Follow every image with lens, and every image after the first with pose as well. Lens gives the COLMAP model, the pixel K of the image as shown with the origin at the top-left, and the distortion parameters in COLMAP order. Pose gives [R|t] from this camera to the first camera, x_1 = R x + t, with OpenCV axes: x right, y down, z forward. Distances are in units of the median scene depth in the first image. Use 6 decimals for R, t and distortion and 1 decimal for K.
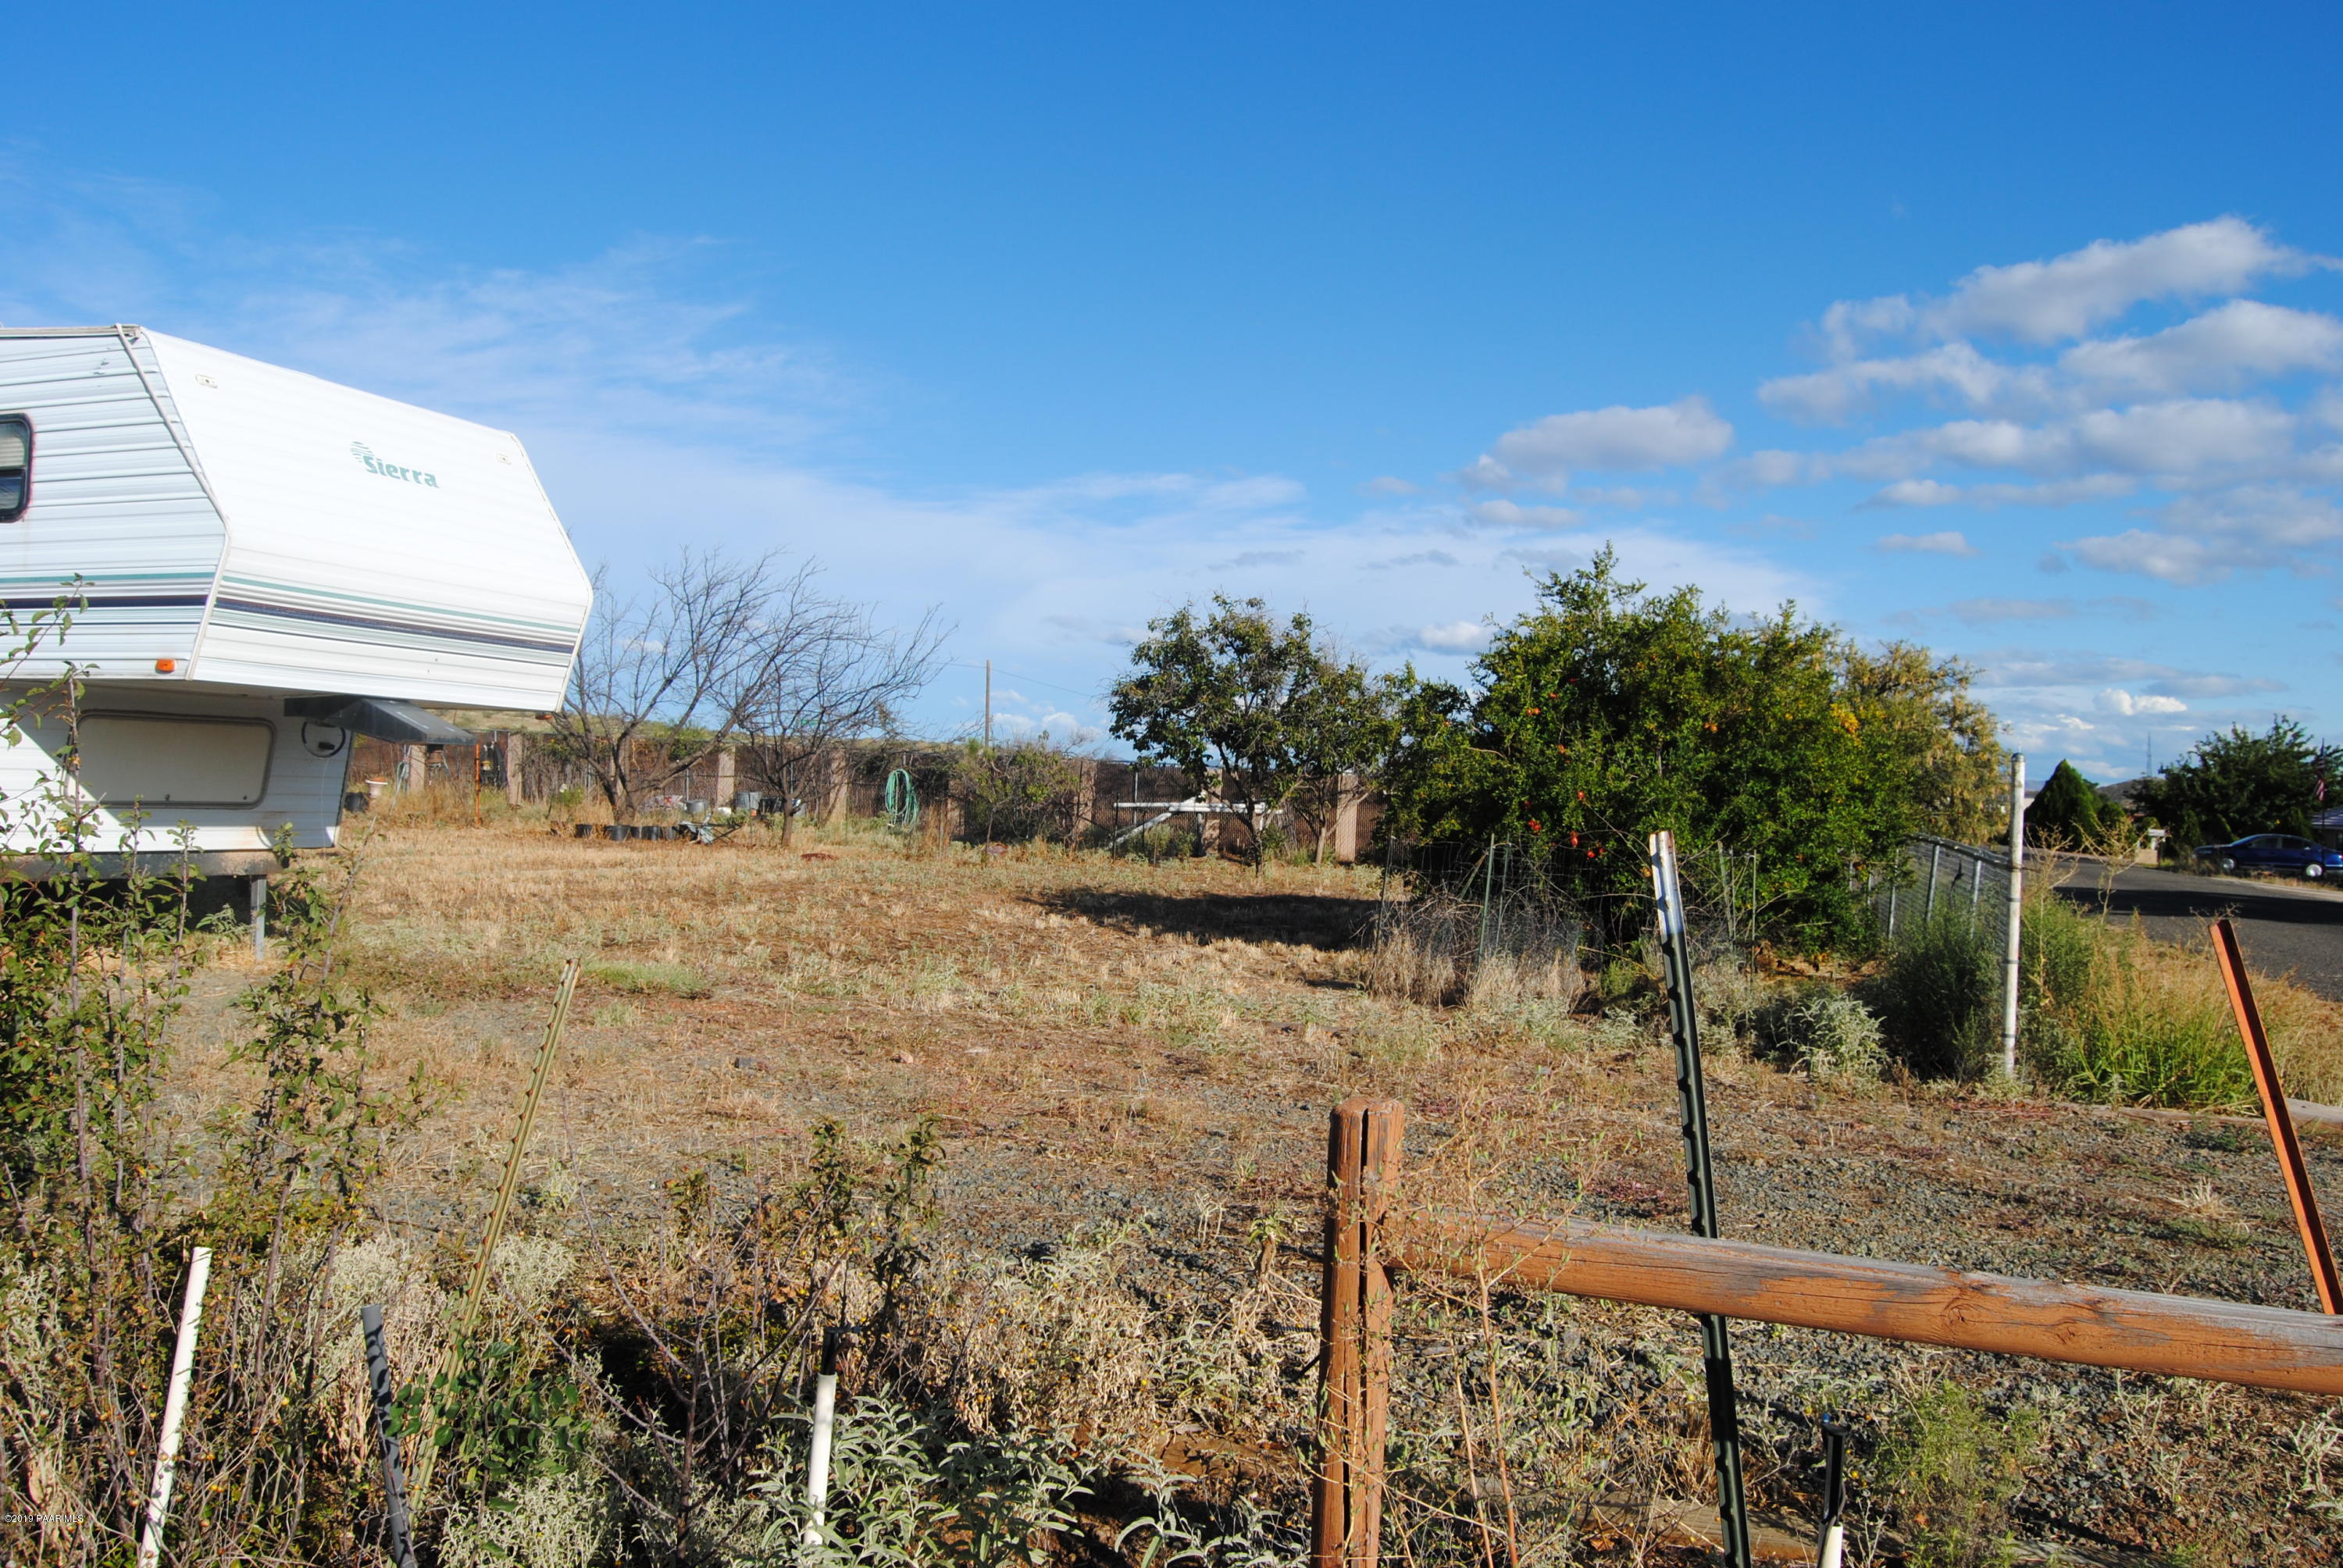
lens RADIAL K [[1850.3, 0, 1192.7], [0, 1850.3, 740.3], [0, 0, 1]] dist [-0.091673, 0.035946]
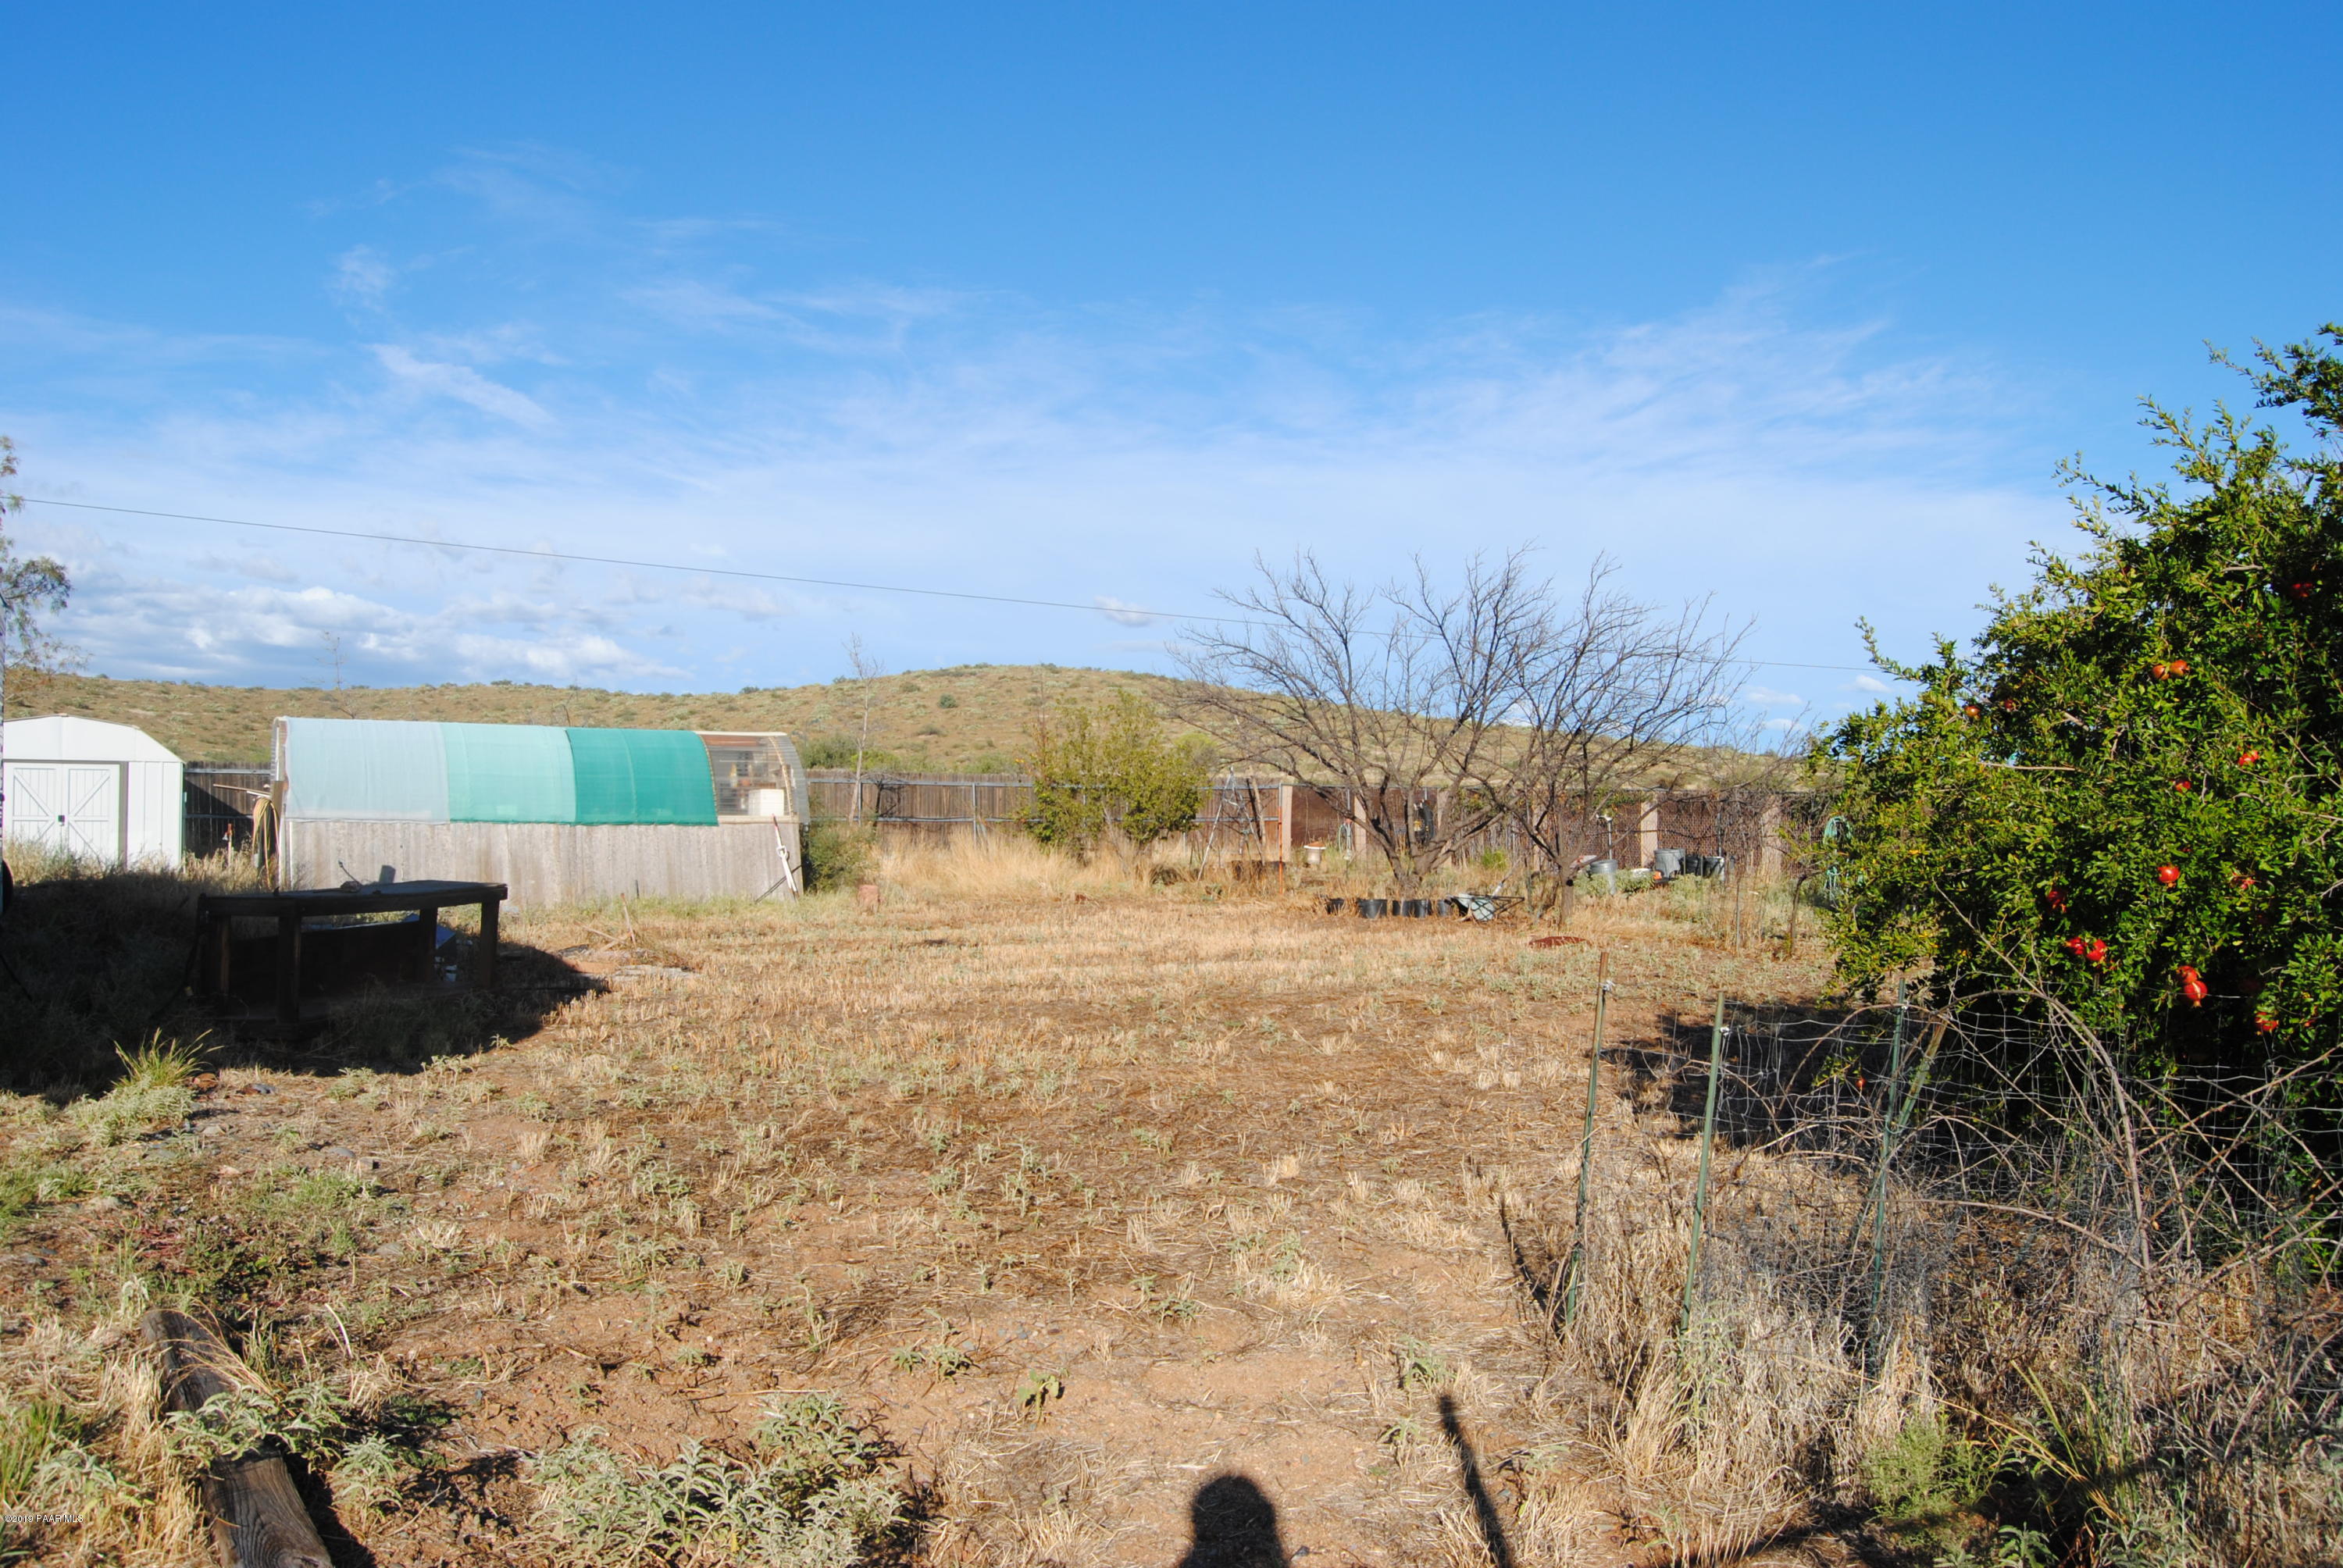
lens RADIAL K [[1850.3, 0, 1167.0], [0, 1850.3, 768.1], [0, 0, 1]] dist [-0.091673, 0.035946]
pose [[0.775328, -0.046853, -0.629818, 0.033347], [0.039301, 0.998891, -0.025929, 0.001003], [0.630335, -0.004649, 0.776310, 0.065668]]
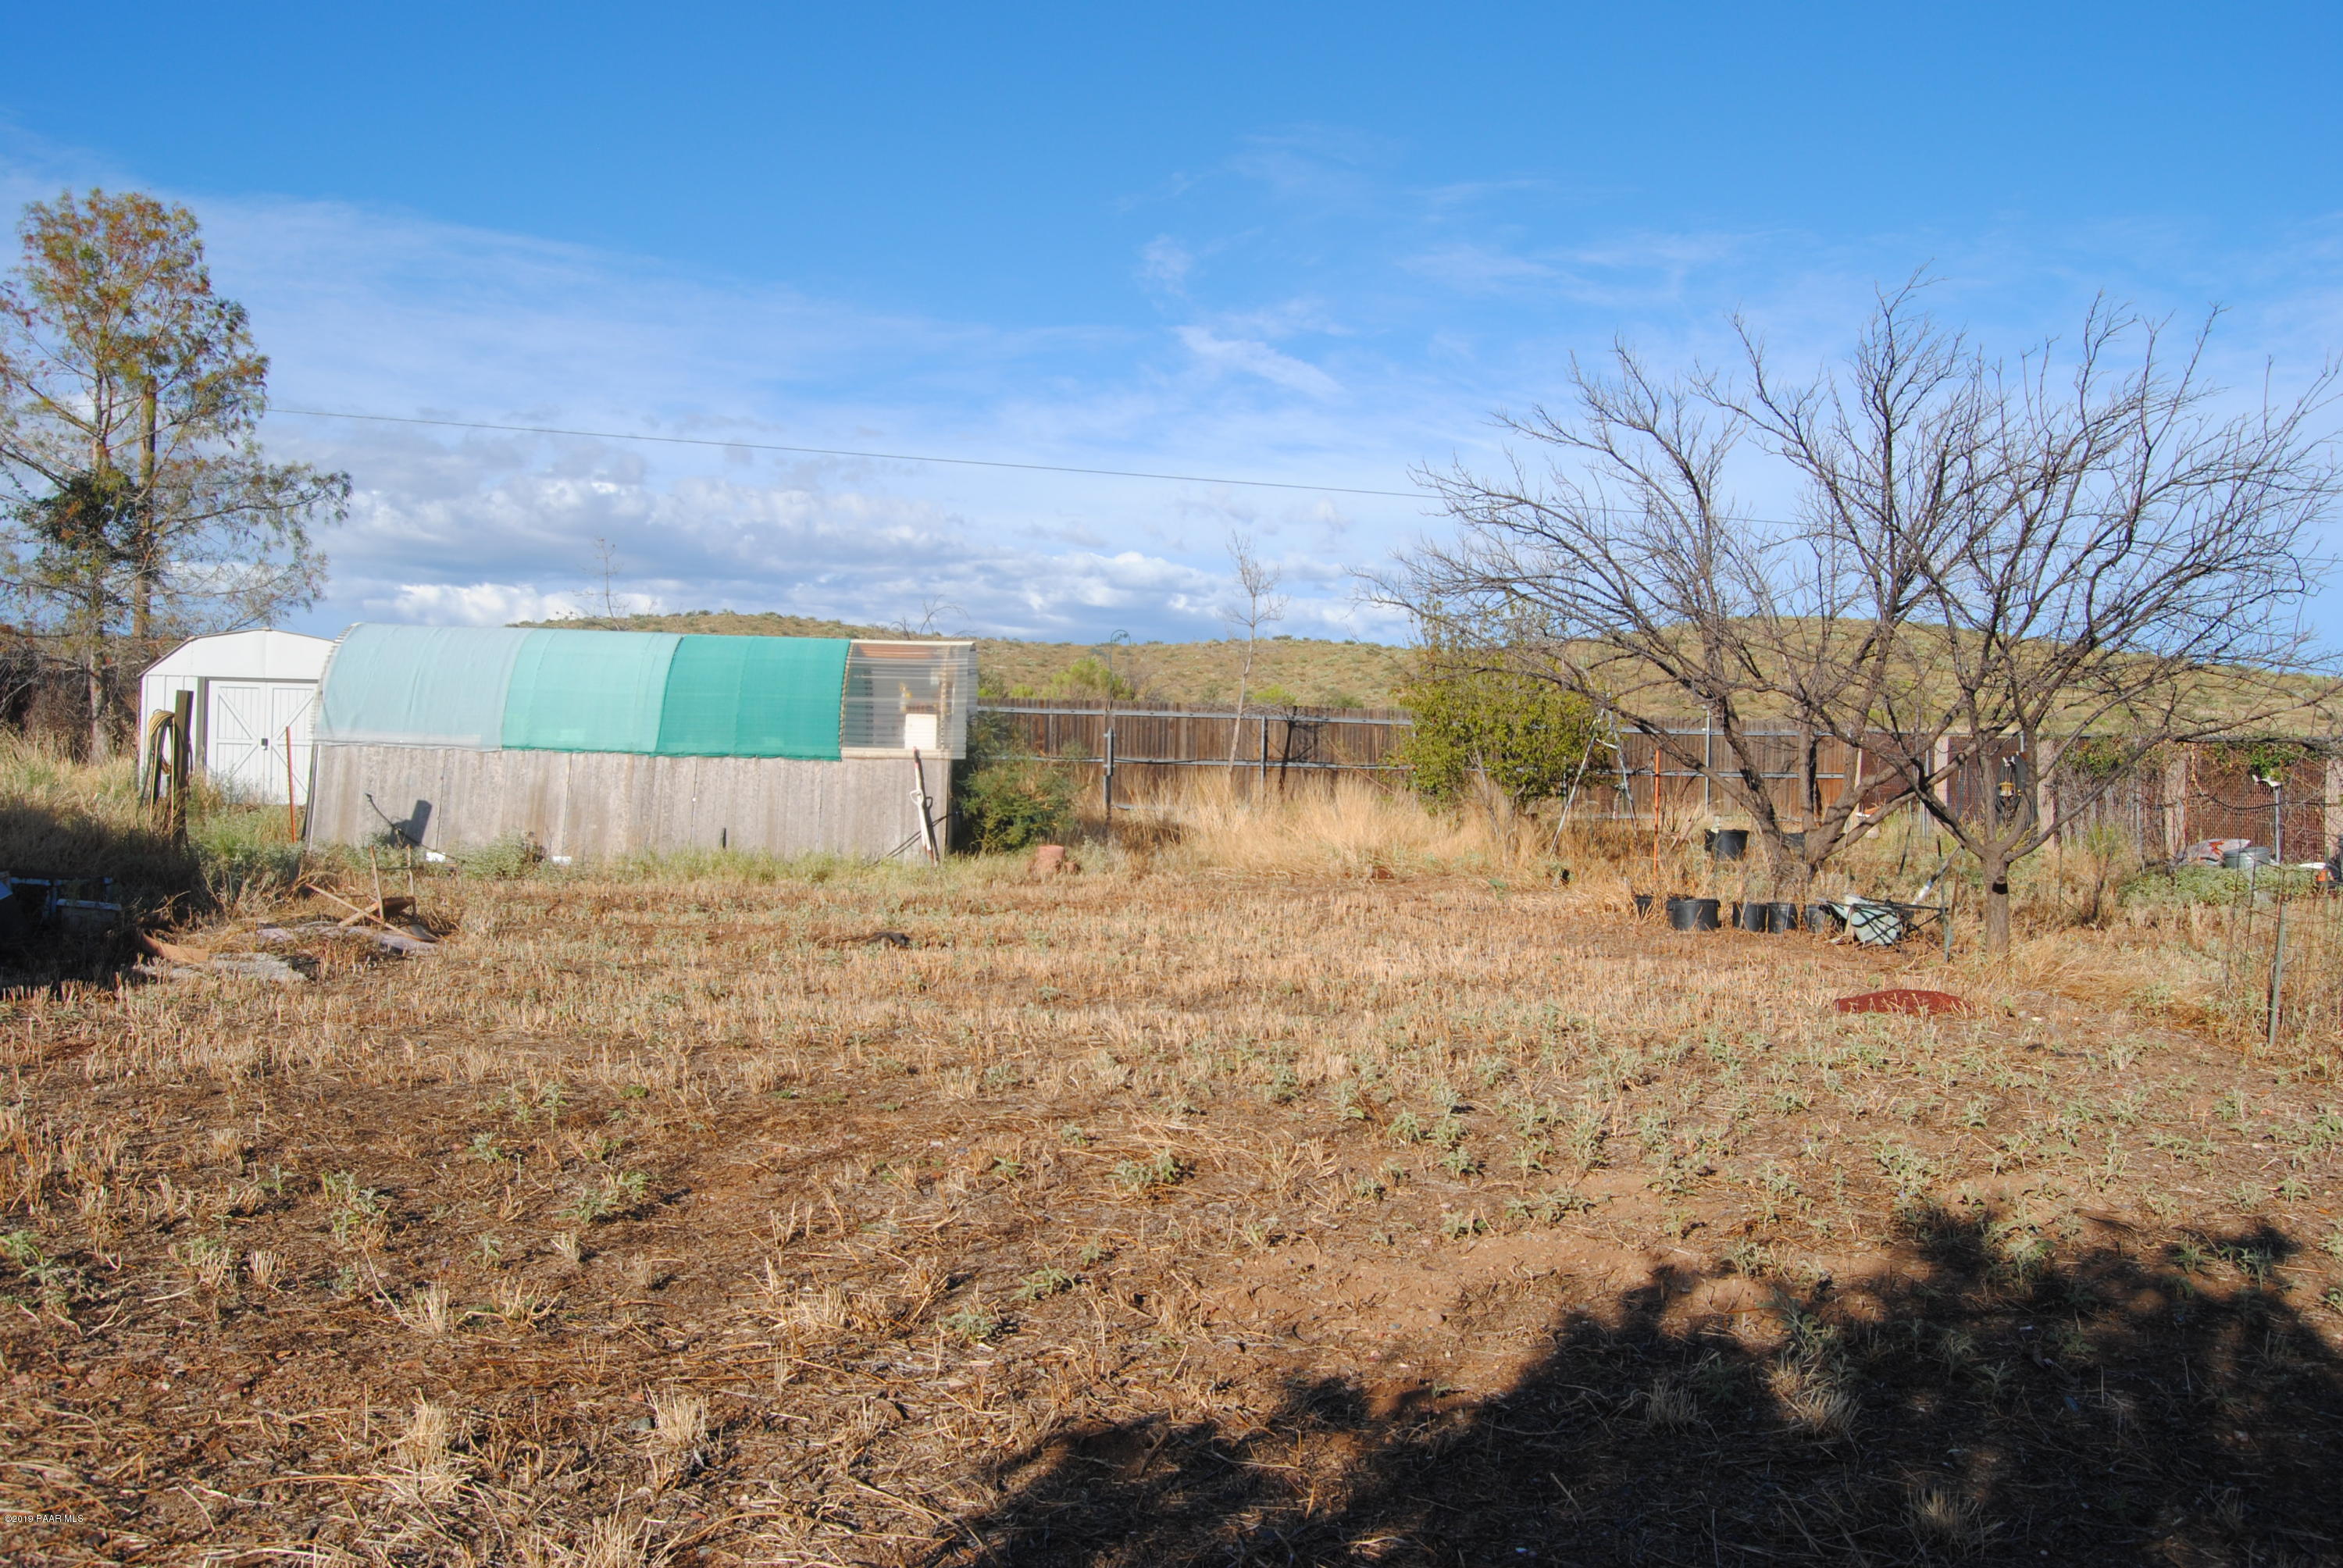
lens RADIAL K [[1850.3, 0, 1136.9], [0, 1850.3, 732.1], [0, 0, 1]] dist [-0.091673, 0.035946]
pose [[0.446034, -0.036103, -0.894287, 0.016426], [0.014936, 0.999347, -0.032895, 0.003111], [0.894891, 0.001315, 0.446282, 0.143117]]
